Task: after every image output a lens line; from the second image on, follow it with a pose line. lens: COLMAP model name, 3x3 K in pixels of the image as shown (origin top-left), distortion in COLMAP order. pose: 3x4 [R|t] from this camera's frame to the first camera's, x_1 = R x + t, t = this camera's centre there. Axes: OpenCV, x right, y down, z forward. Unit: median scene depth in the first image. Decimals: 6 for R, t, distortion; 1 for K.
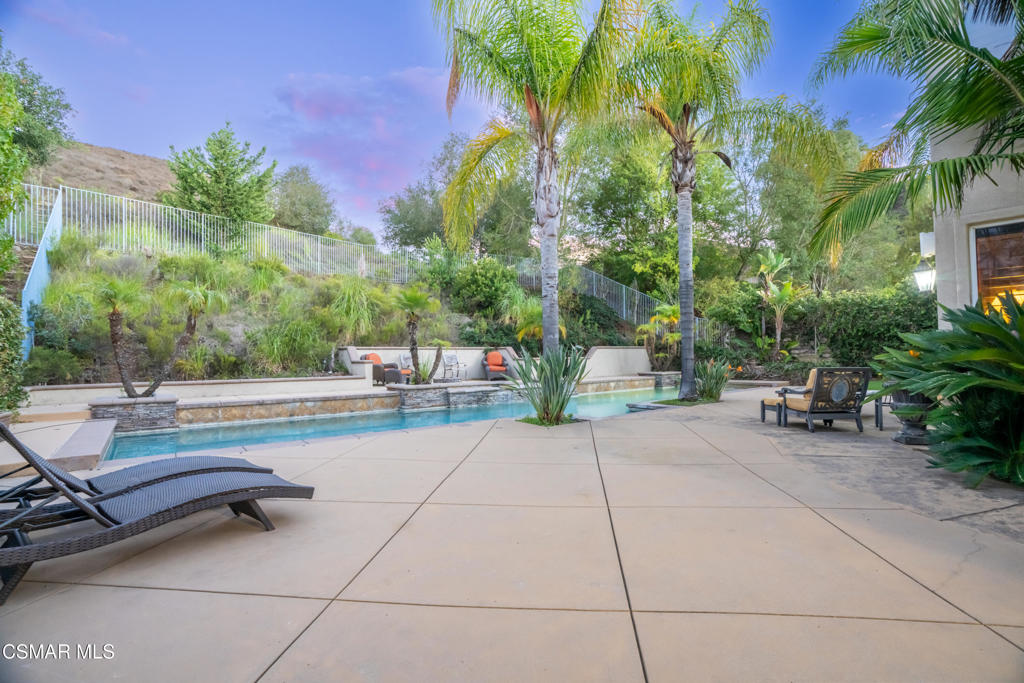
lens RADIAL K [[465.4, 0, 512.0], [0, 465.4, 341.5], [0, 0, 1]] dist [-0.066648, 0.020240]
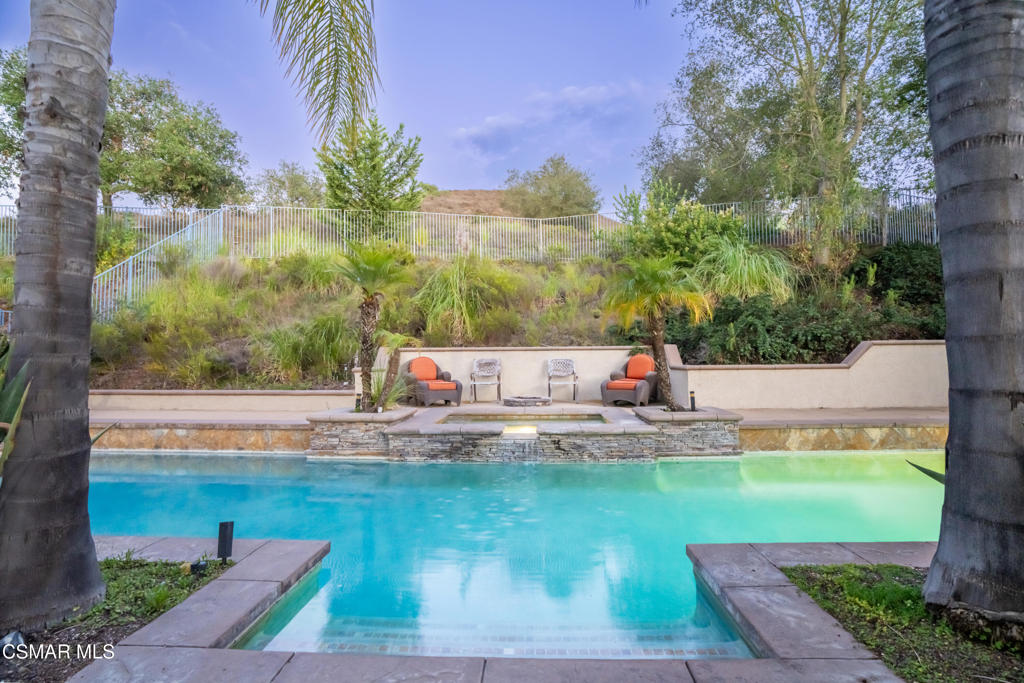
lens RADIAL K [[479.1, 0, 521.5], [0, 479.1, 344.5], [0, 0, 1]] dist [-0.076200, 0.032475]
pose [[0.768643, -0.016932, -0.639454, 0.344179], [0.017631, 0.999831, -0.005280, 0.017081], [0.639435, -0.007216, 0.768812, 0.712531]]
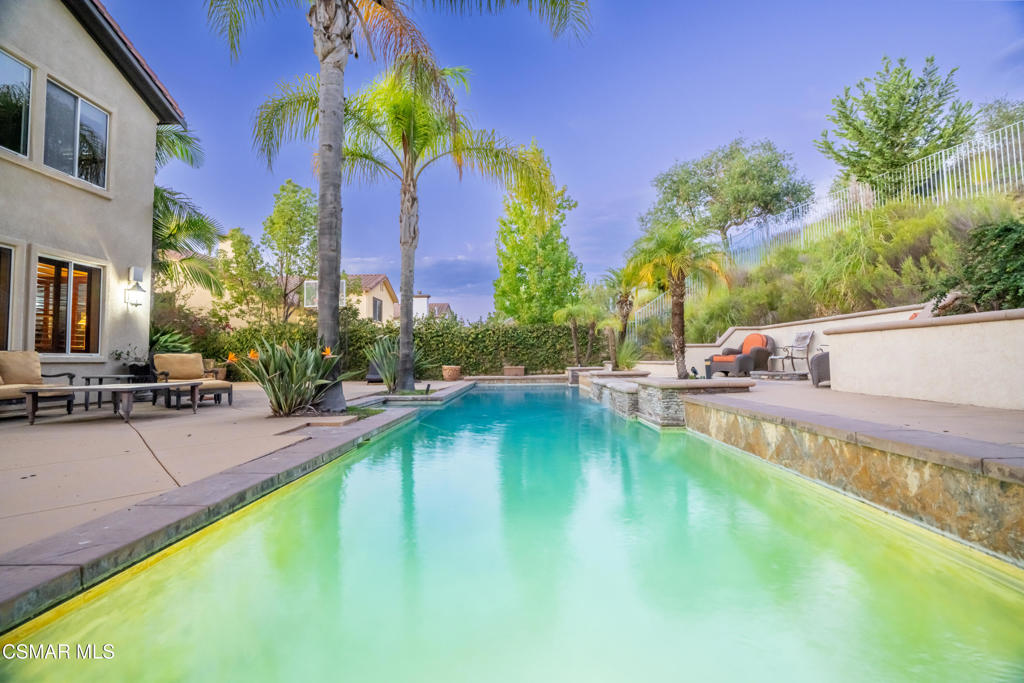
lens RADIAL K [[471.7, 0, 515.0], [0, 471.7, 339.7], [0, 0, 1]] dist [-0.068115, 0.025012]
pose [[-0.616913, -0.017676, -0.786833, 0.684147], [0.039611, 0.997783, -0.053471, 0.077564], [0.786034, -0.064154, -0.614846, 1.503722]]
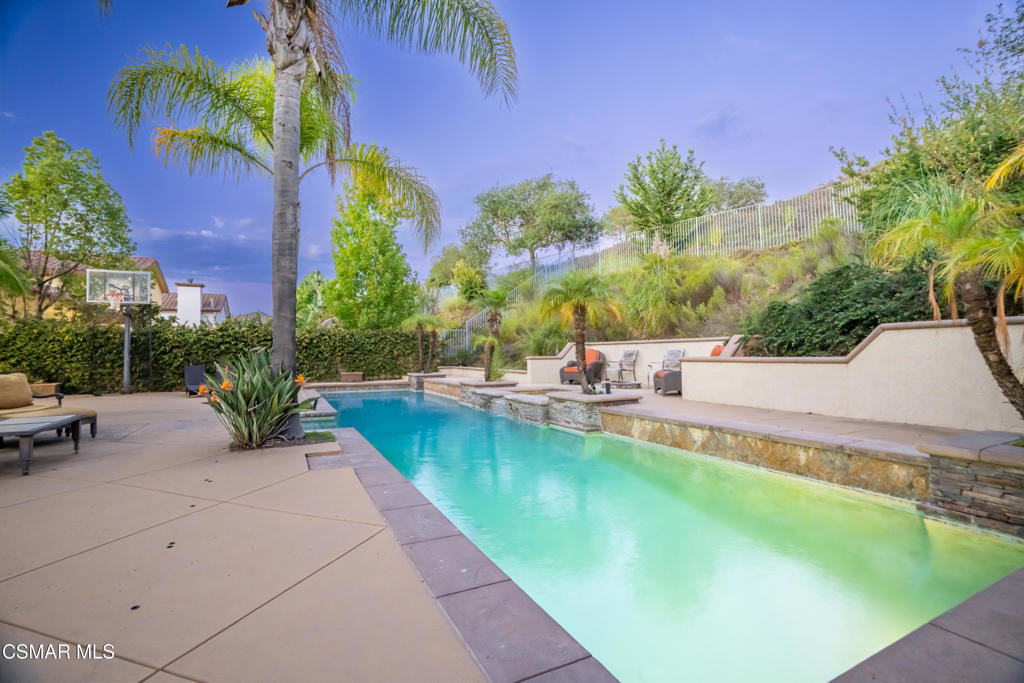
lens RADIAL K [[472.8, 0, 518.0], [0, 472.8, 340.9], [0, 0, 1]] dist [-0.071758, 0.028709]
pose [[-0.183831, -0.015745, -0.982832, 0.867296], [0.037846, 0.999017, -0.023083, 0.032390], [0.982229, -0.041440, -0.183055, 1.343134]]
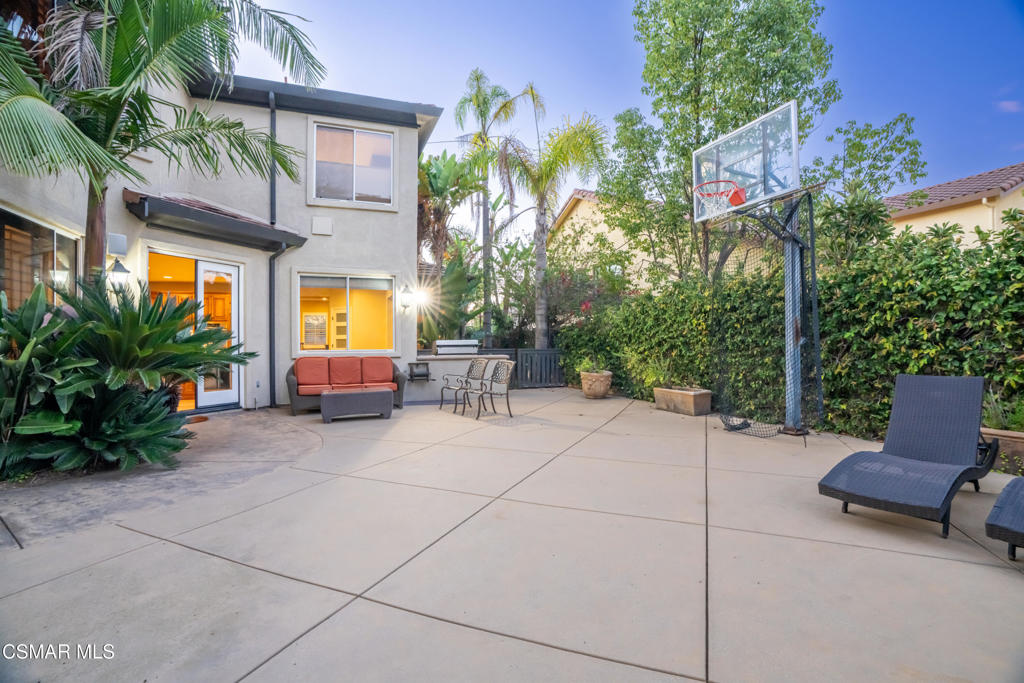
lens RADIAL K [[472.8, 0, 518.0], [0, 472.8, 340.9], [0, 0, 1]] dist [-0.071758, 0.028709]
pose [[-0.964796, 0.017723, 0.262402, -0.042074], [0.008326, 0.999285, -0.036882, 0.021327], [-0.262868, -0.033399, -0.964254, 0.606192]]
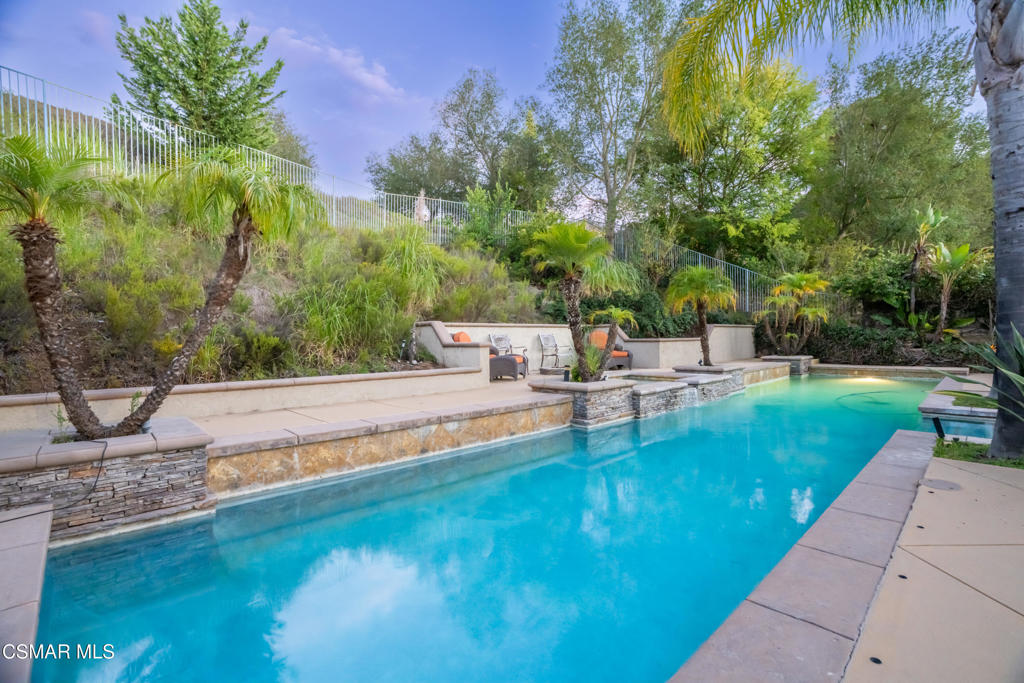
lens RADIAL K [[465.4, 0, 512.0], [0, 465.4, 341.5], [0, 0, 1]] dist [-0.066648, 0.020240]
pose [[0.995537, -0.002899, 0.094324, -0.377526], [-0.000526, 0.999342, 0.036272, 0.019025], [-0.094367, -0.036160, 0.994881, 0.423629]]
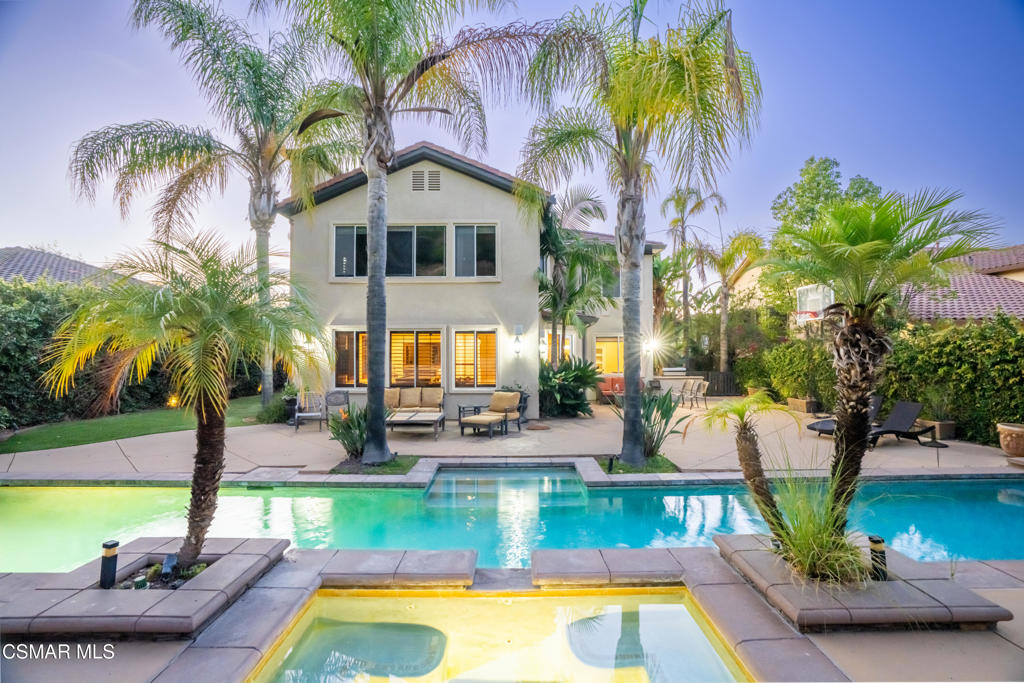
lens RADIAL K [[479.1, 0, 521.5], [0, 479.1, 344.5], [0, 0, 1]] dist [-0.076200, 0.032475]
pose [[-0.808554, 0.018285, 0.588137, -0.239126], [-0.006744, 0.999163, -0.040335, -0.027073], [-0.588383, -0.036580, -0.807755, 1.430139]]
